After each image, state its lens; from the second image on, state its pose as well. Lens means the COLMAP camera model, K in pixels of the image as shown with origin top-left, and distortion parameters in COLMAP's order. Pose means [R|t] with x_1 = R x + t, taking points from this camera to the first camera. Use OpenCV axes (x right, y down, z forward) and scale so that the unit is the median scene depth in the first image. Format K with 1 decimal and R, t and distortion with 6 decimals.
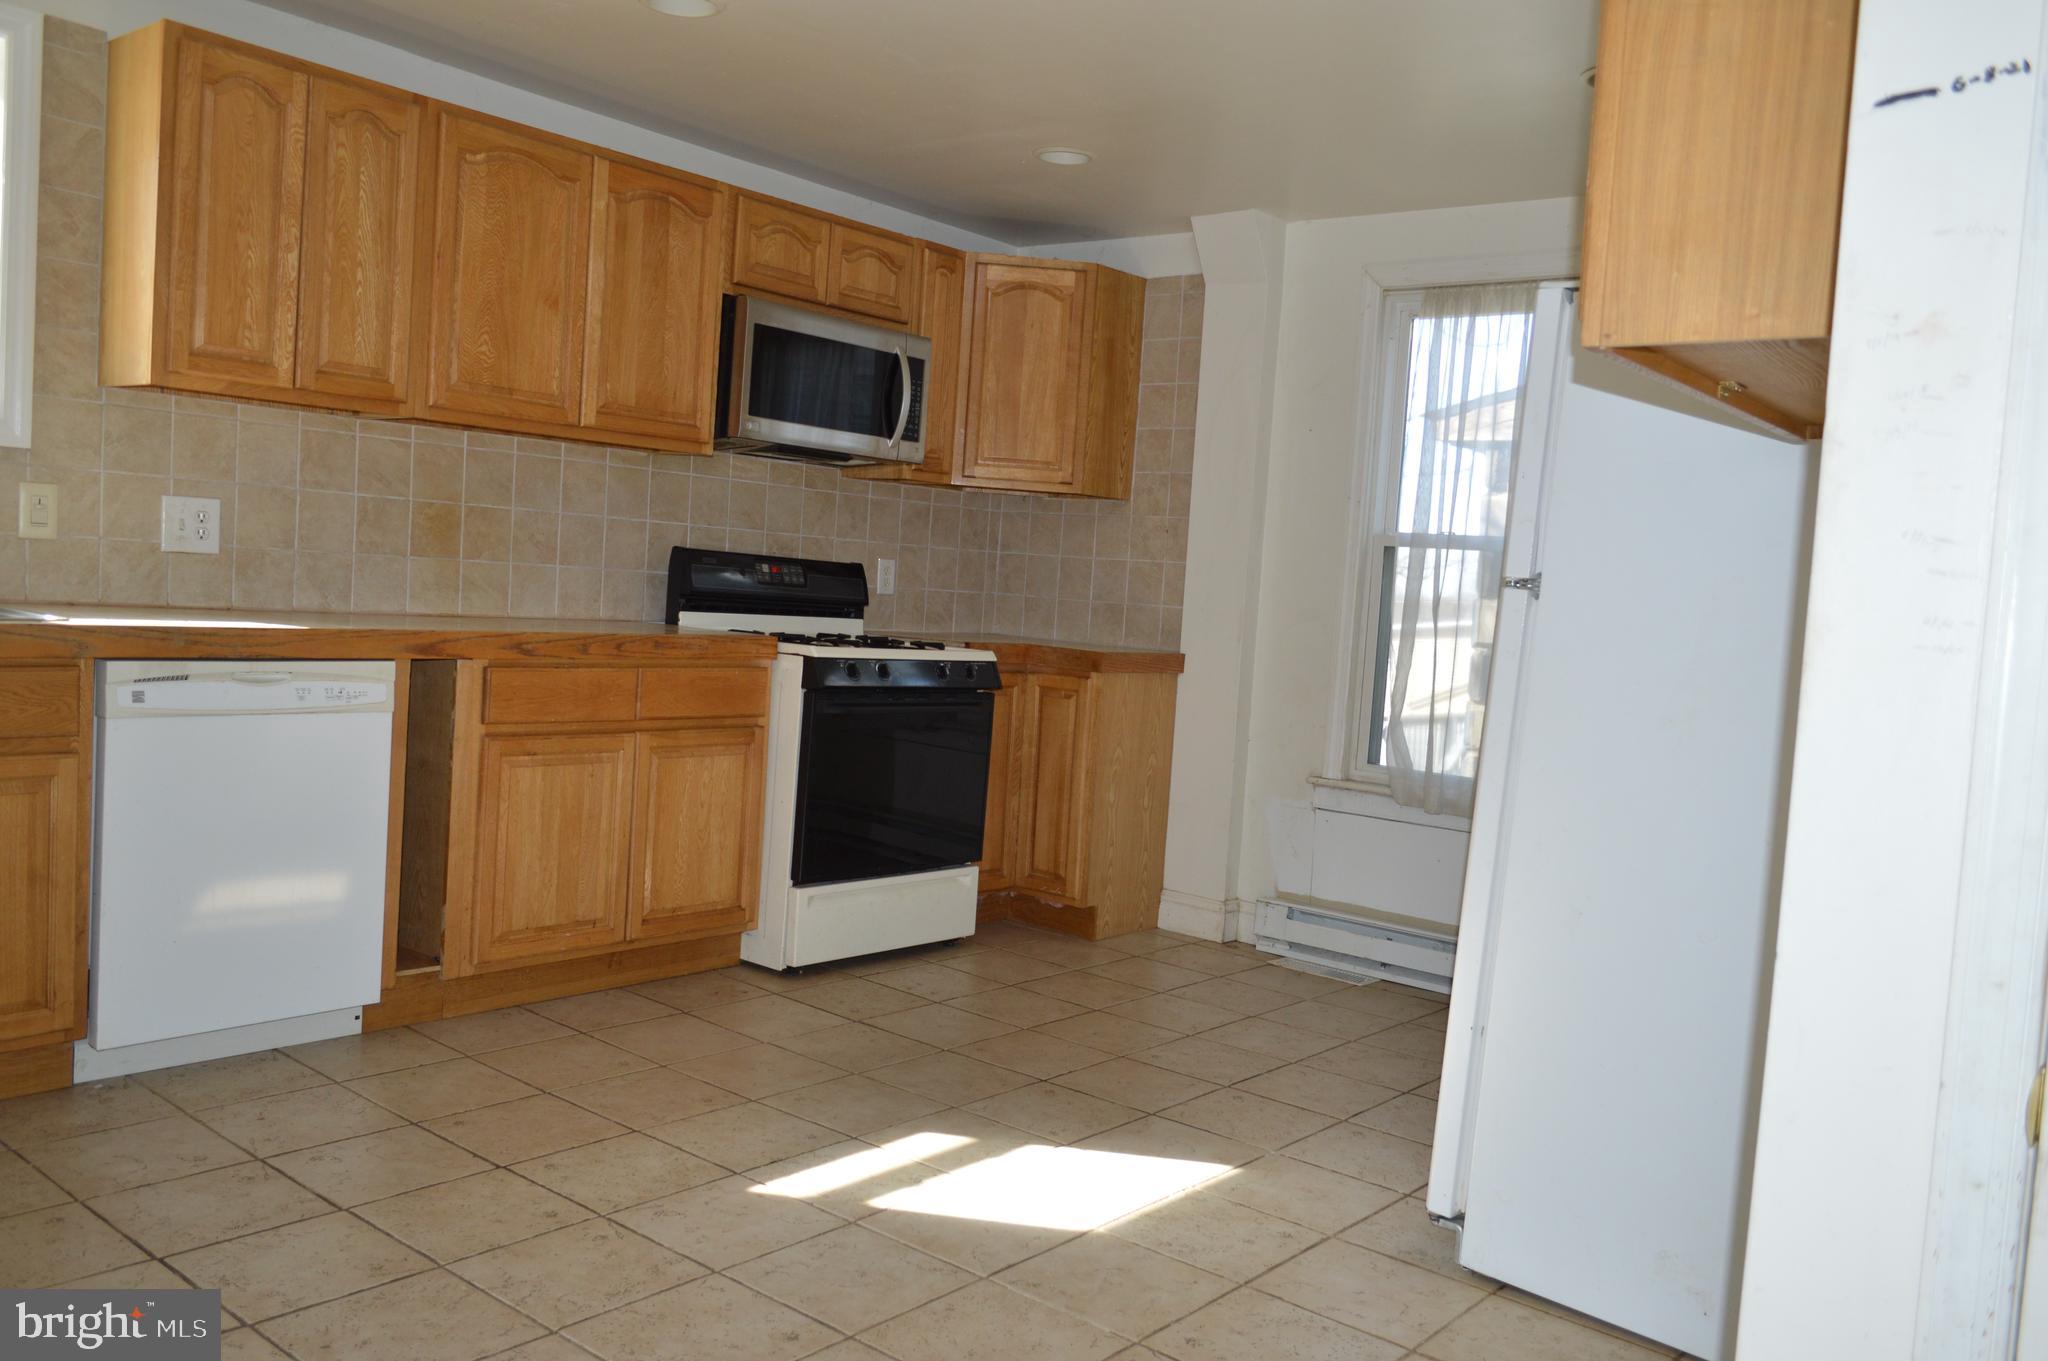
lens RADIAL K [[1622.7, 0, 1024.2], [0, 1622.7, 680.5], [0, 0, 1]] dist [-0.003408, 0.005956]
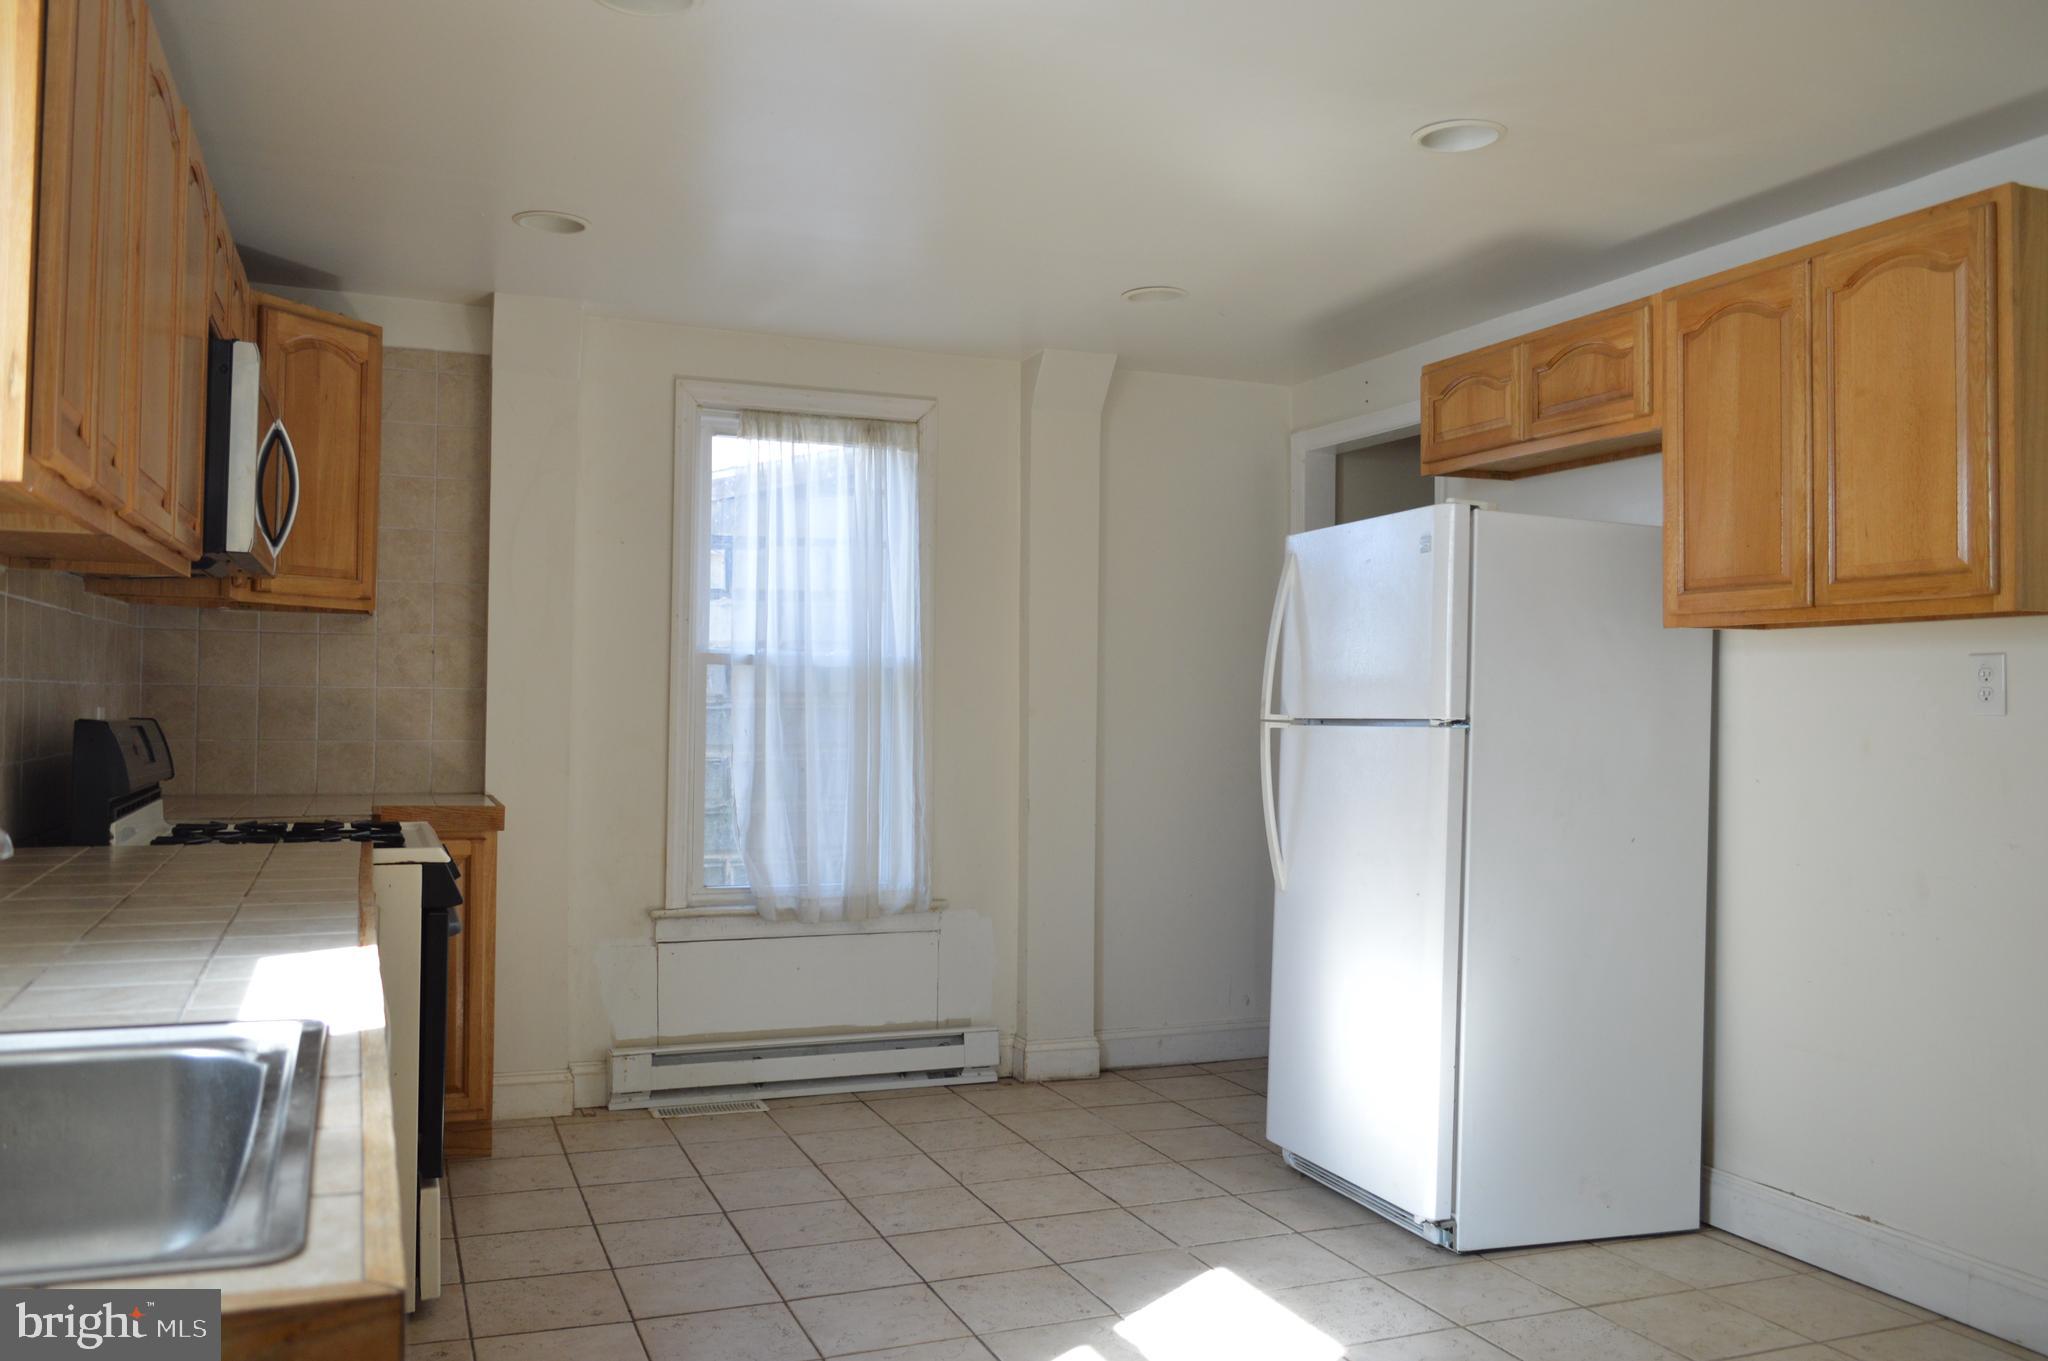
lens RADIAL K [[1622.7, 0, 1024.2], [0, 1622.7, 680.5], [0, 0, 1]] dist [-0.003408, 0.005956]
pose [[0.479656, -0.054255, 0.875778, -0.589225], [0.074181, 0.997021, 0.021137, -0.085066], [-0.874315, 0.054828, 0.482251, 0.387348]]
